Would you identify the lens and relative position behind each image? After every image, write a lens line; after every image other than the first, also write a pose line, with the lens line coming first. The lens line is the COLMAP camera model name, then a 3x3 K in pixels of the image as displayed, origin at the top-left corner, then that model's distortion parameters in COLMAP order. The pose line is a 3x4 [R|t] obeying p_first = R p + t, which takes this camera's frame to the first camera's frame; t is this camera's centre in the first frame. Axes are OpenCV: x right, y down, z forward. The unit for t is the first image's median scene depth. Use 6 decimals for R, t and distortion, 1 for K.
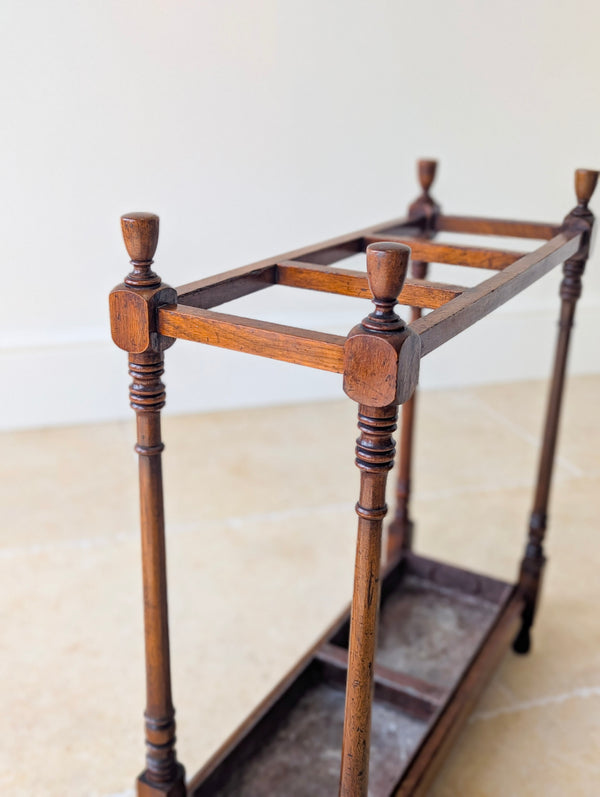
lens RADIAL K [[870.1, 0, 300.0], [0, 870.1, 398.5], [0, 0, 1]] dist [0.040358, 0.002283]
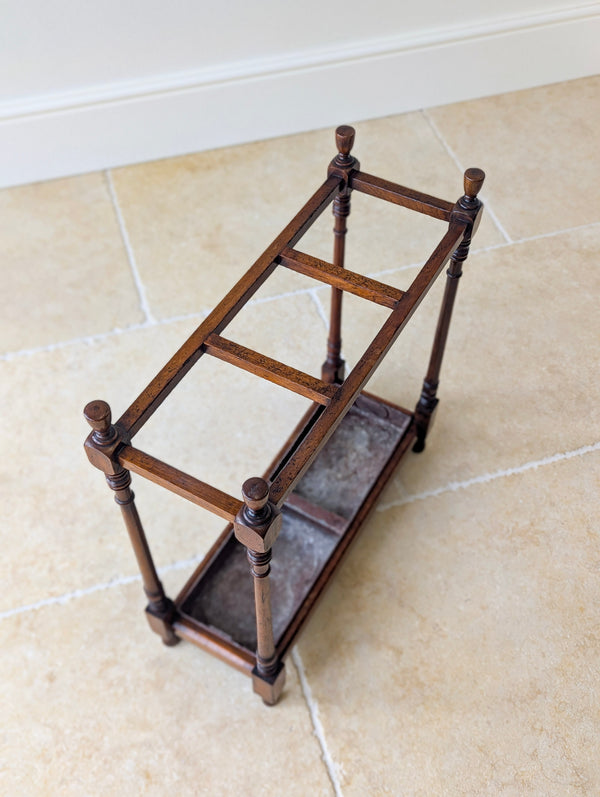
lens RADIAL K [[870.1, 0, 300.0], [0, 870.1, 398.5], [0, 0, 1]] dist [0.040358, 0.002283]
pose [[0.999747, -0.010882, -0.019663, 0.107514], [0.019782, 0.841303, 0.540202, -0.587501], [0.010664, -0.540455, 0.841306, -0.125288]]
